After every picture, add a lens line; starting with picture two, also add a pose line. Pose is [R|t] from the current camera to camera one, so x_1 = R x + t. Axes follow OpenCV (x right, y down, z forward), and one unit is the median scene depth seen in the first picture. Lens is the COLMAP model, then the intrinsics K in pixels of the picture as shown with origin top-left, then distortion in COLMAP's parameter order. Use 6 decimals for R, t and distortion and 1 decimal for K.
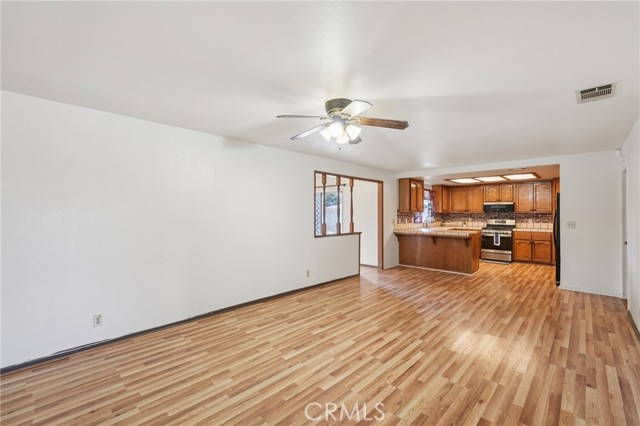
lens RADIAL K [[280.6, 0, 316.2], [0, 280.6, 215.9], [0, 0, 1]] dist [0.000724, 0.000570]
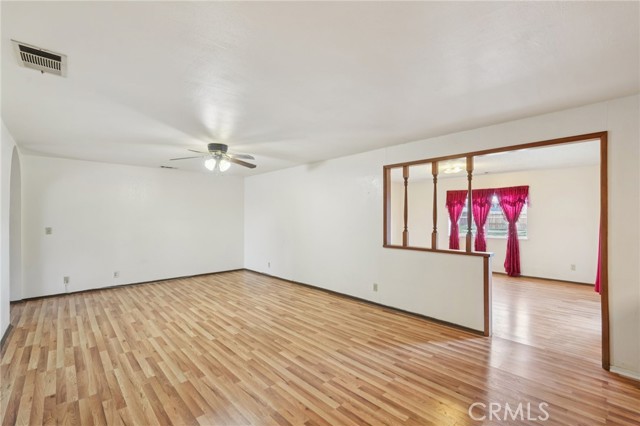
lens RADIAL K [[280.6, 0, 323.9], [0, 280.6, 216.1], [0, 0, 1]] dist [0.000724, 0.000570]
pose [[-0.051754, -0.009649, -0.998613, 1.210094], [-0.003124, 0.999950, -0.009500, -0.008179], [0.998655, 0.002628, -0.051782, 1.266097]]
